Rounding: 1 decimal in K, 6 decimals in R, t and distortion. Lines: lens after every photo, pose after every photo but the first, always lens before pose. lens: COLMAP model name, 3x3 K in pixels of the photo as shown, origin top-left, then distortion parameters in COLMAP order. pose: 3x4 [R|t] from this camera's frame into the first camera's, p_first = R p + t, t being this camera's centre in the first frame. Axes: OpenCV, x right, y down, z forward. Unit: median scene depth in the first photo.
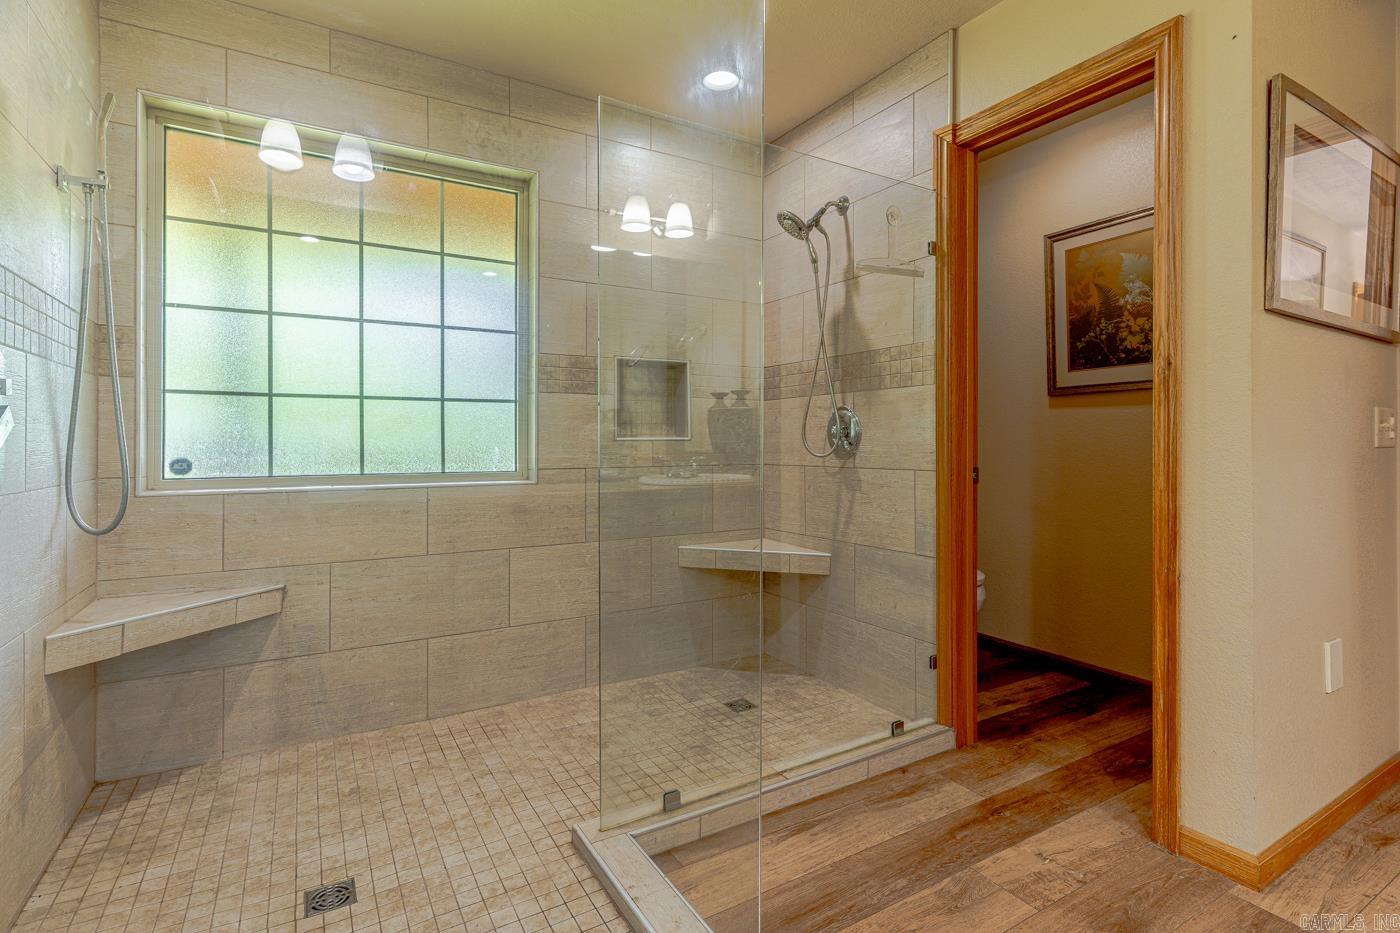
lens RADIAL K [[664.4, 0, 691.0], [0, 664.4, 442.5], [0, 0, 1]] dist [-0.004009, 0.001551]
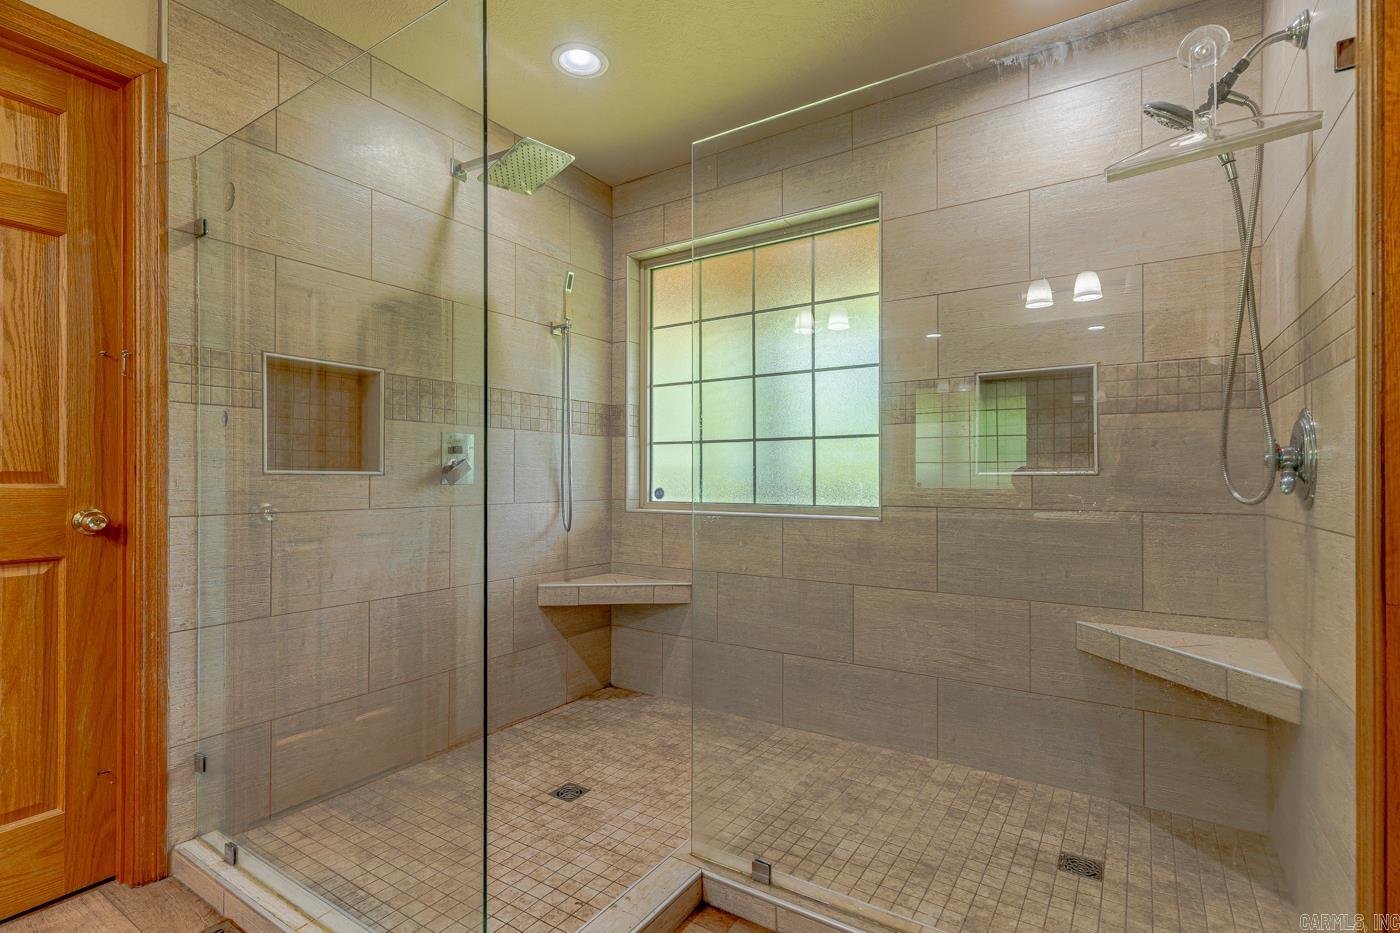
lens RADIAL K [[664.4, 0, 699.1], [0, 664.4, 473.5], [0, 0, 1]] dist [-0.004009, 0.001551]
pose [[0.445075, -0.003068, -0.895488, 0.596419], [0.001278, 0.999995, -0.002791, -0.004402], [0.895492, 0.000098, 0.445077, 0.410134]]
